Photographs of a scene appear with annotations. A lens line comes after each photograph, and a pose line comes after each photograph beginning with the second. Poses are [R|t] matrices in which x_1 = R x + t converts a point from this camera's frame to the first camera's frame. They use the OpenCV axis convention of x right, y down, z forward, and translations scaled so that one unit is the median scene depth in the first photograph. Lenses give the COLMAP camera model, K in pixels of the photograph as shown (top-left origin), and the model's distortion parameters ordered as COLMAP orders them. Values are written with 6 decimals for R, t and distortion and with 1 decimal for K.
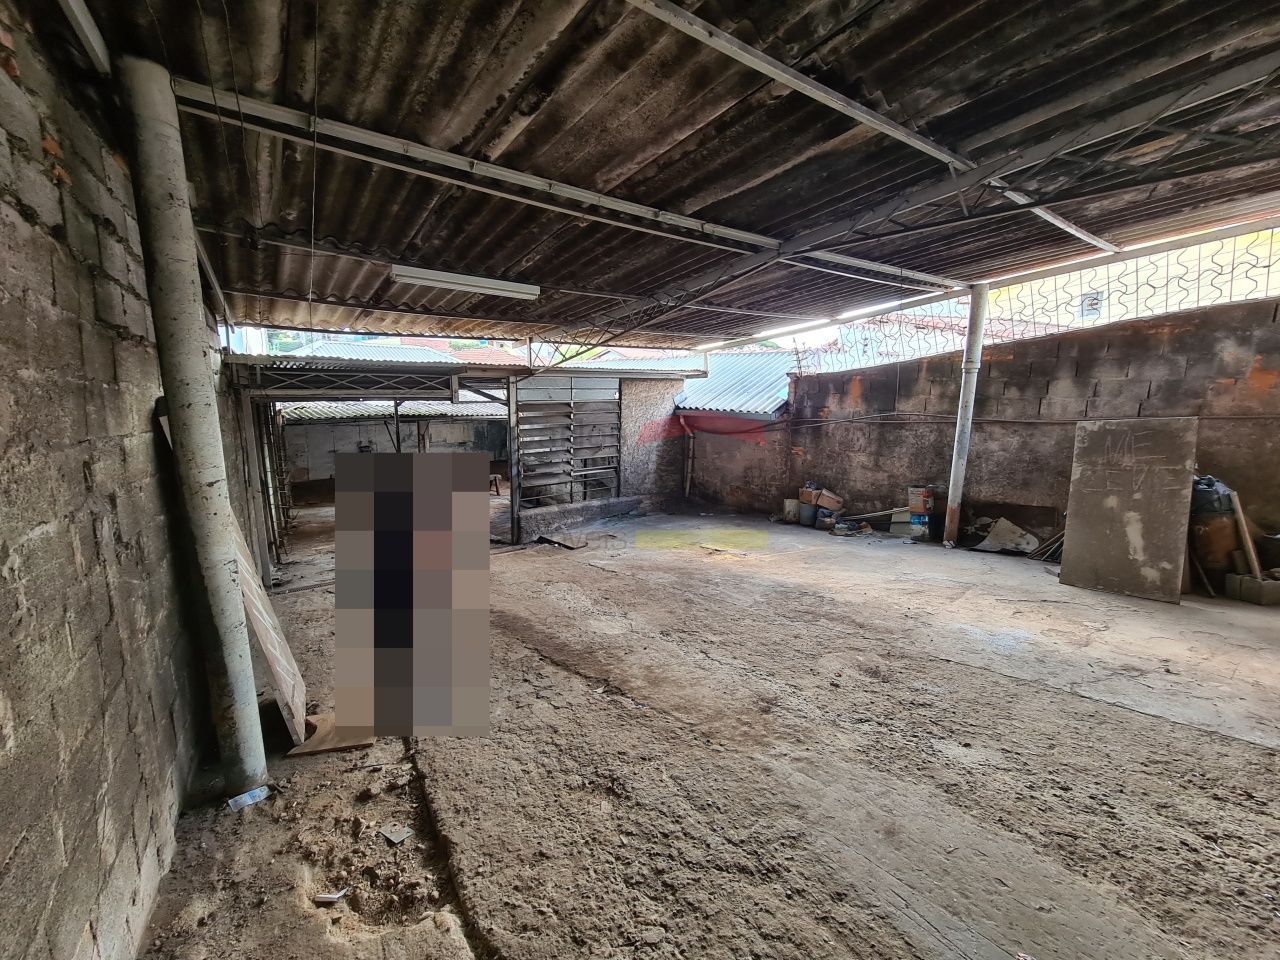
lens RADIAL K [[522.2, 0, 642.6], [0, 522.2, 478.3], [0, 0, 1]] dist [-0.002377, 0.000448]
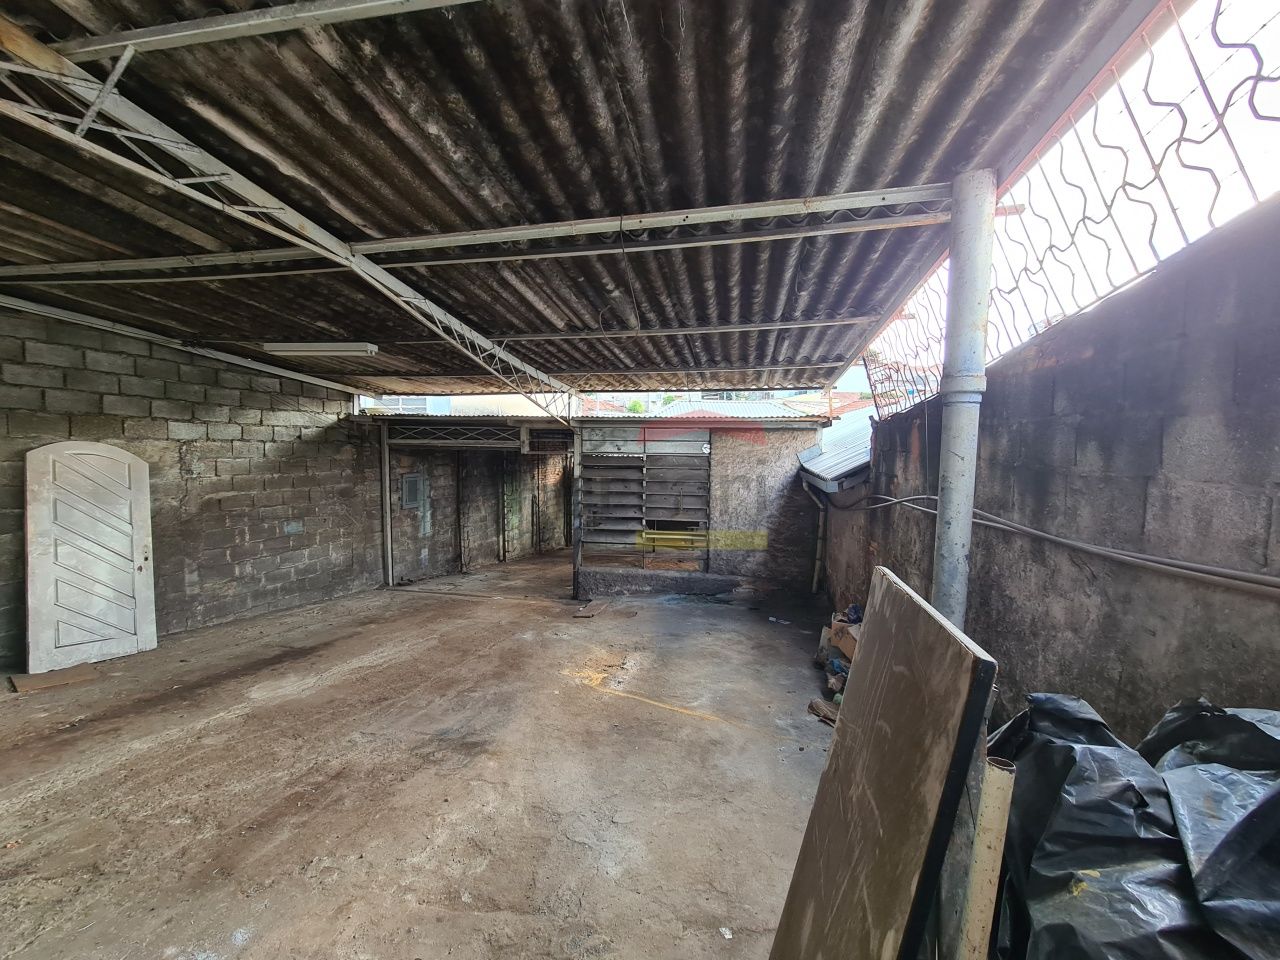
lens RADIAL K [[522.2, 0, 641.6], [0, 522.2, 482.1], [0, 0, 1]] dist [-0.002377, 0.000448]
pose [[0.674541, 0.063694, -0.735484, 0.520296], [-0.129991, 0.990952, -0.033402, -0.069778], [0.726703, 0.118138, 0.676718, 0.393857]]
